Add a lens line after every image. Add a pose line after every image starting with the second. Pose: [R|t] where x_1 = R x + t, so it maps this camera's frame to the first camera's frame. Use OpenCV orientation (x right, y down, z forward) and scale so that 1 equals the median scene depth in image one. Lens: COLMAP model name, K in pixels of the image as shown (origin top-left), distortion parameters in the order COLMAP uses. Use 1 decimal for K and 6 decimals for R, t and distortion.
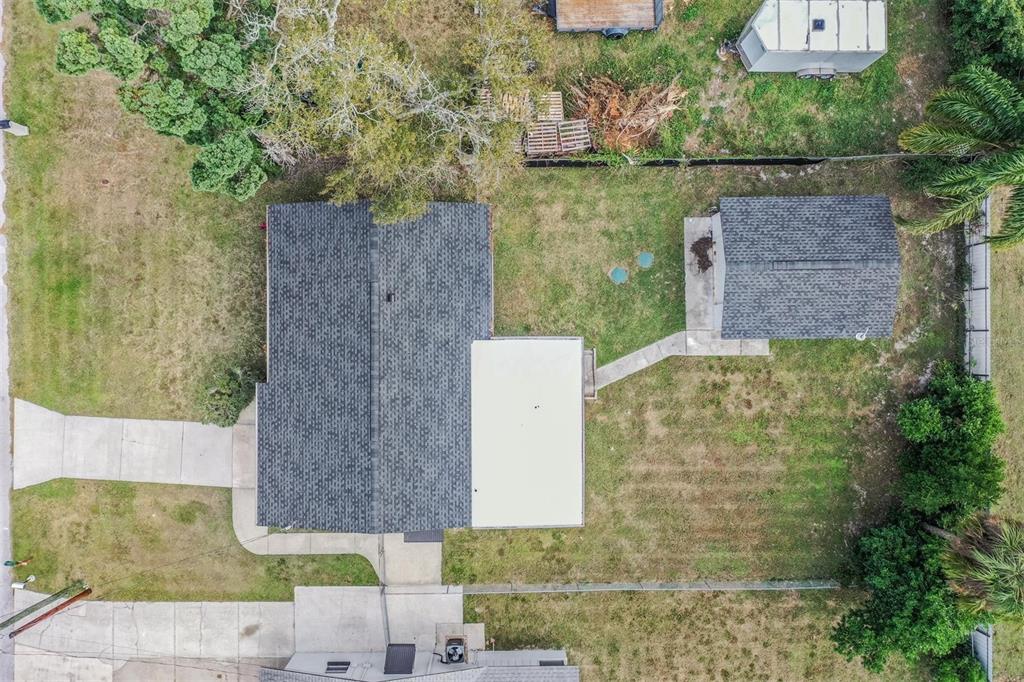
lens RADIAL K [[846.0, 0, 512.0], [0, 846.0, 341.0], [0, 0, 1]] dist [0.004502, 0.000265]
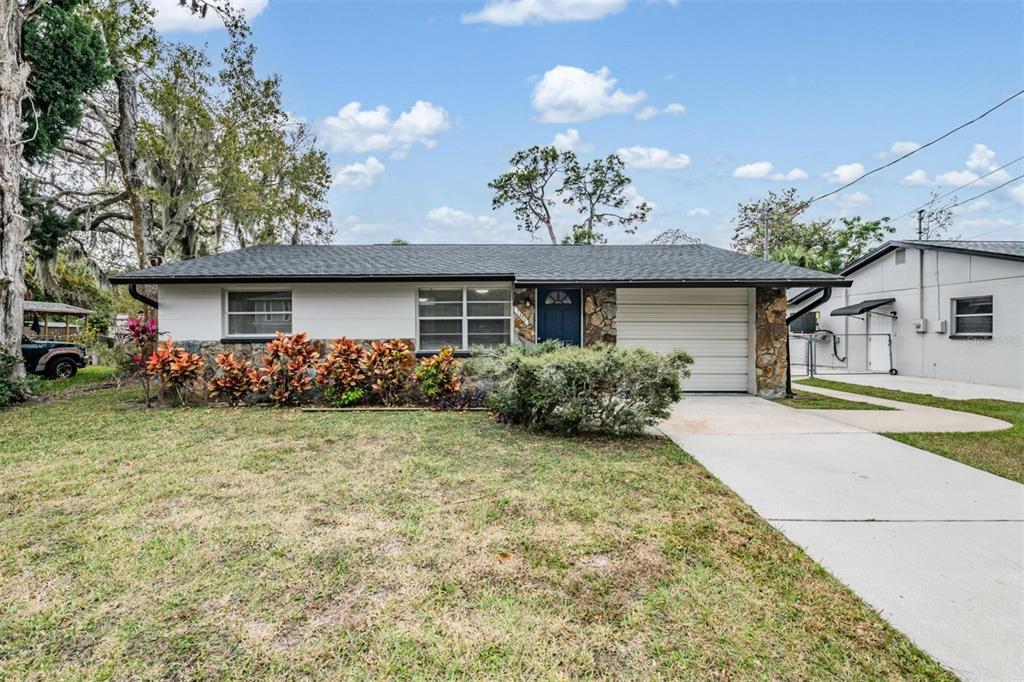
lens RADIAL K [[403.9, 0, 511.4], [0, 403.9, 338.0], [0, 0, 1]] dist [-0.002476, -0.005905]
pose [[-0.016613, -0.020680, 0.999648, -0.468397], [0.999675, 0.018978, 0.017006, 0.040158], [-0.019323, 0.999606, 0.020358, 0.958969]]
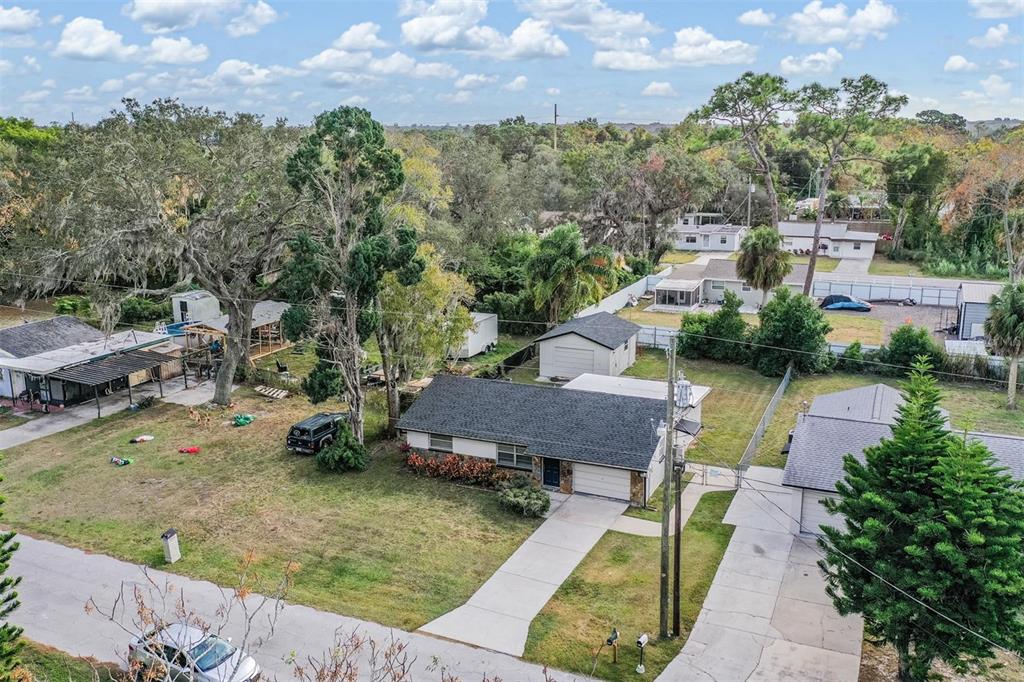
lens RADIAL K [[913.4, 0, 510.2], [0, 913.4, 347.0], [0, 0, 1]] dist [0.006100, 0.001821]
pose [[0.416950, -0.233252, 0.878491, -1.258720], [0.908891, 0.115876, -0.400612, 0.469503], [-0.008352, 0.965488, 0.260315, 0.513907]]
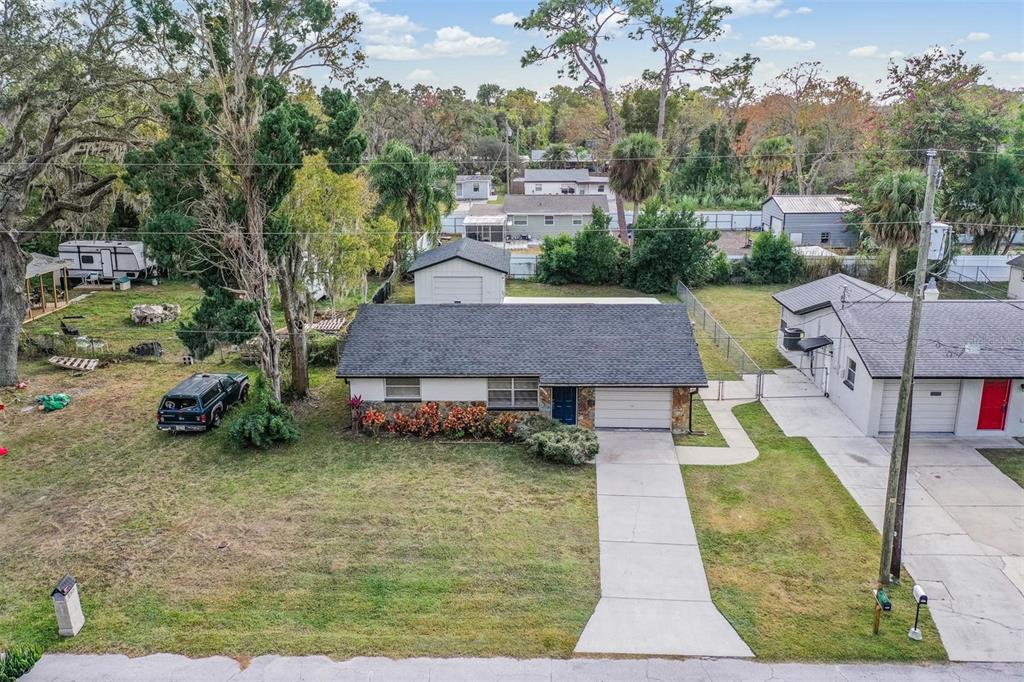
lens RADIAL K [[846.0, 0, 512.0], [0, 846.0, 341.0], [0, 0, 1]] dist [0.004502, 0.000265]
pose [[0.030705, -0.272650, 0.961623, -1.035352], [0.999323, 0.027864, -0.024008, 0.036647], [-0.020249, 0.961710, 0.273321, 0.681465]]
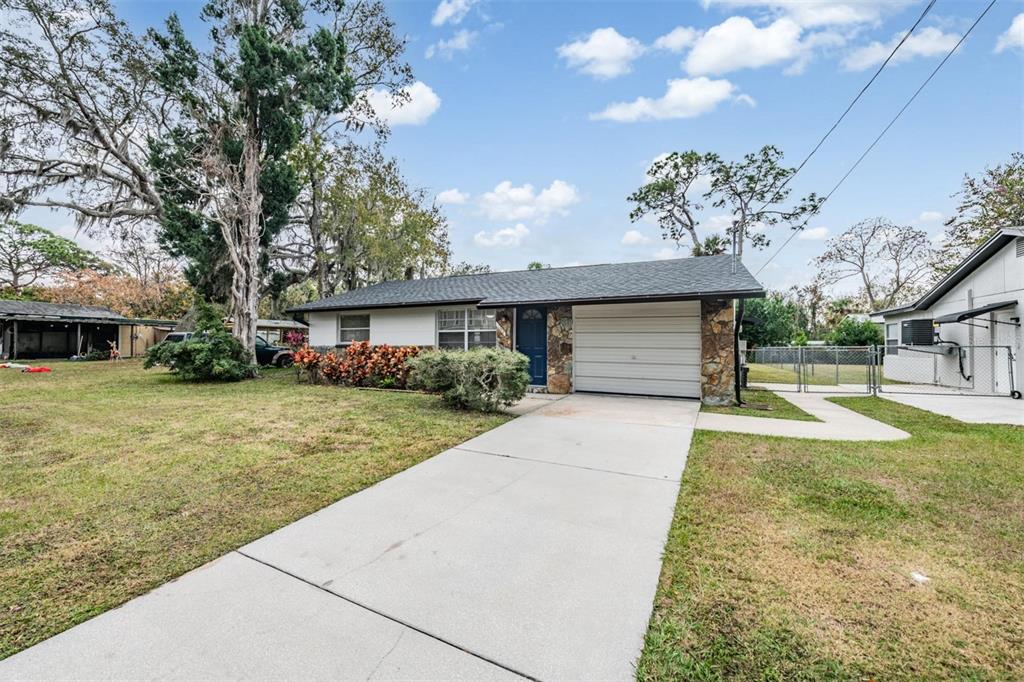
lens RADIAL K [[403.9, 0, 511.4], [0, 403.9, 338.0], [0, 0, 1]] dist [-0.002476, -0.005905]
pose [[0.410950, 0.008811, 0.911615, -0.508945], [0.911425, 0.018645, -0.411045, 0.170674], [-0.020618, 0.999787, -0.000368, 0.957837]]
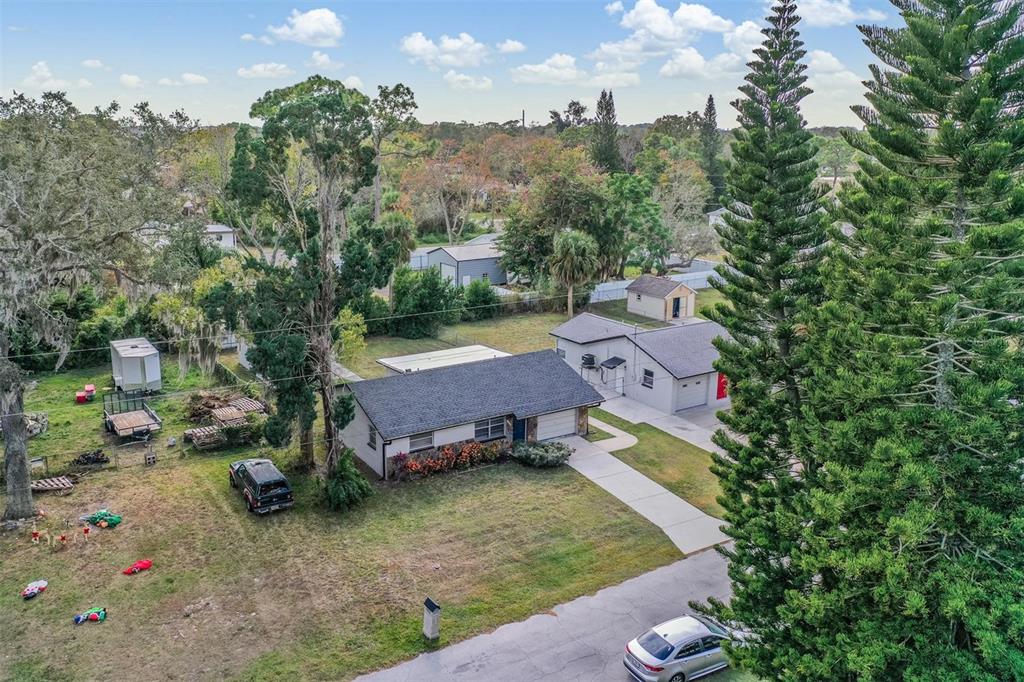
lens RADIAL K [[846.0, 0, 512.0], [0, 846.0, 341.0], [0, 0, 1]] dist [0.004502, 0.000265]
pose [[-0.551599, -0.221138, 0.804262, -1.189355], [0.833205, -0.101175, 0.543630, -0.582245], [-0.038846, 0.969980, 0.240062, 0.554727]]
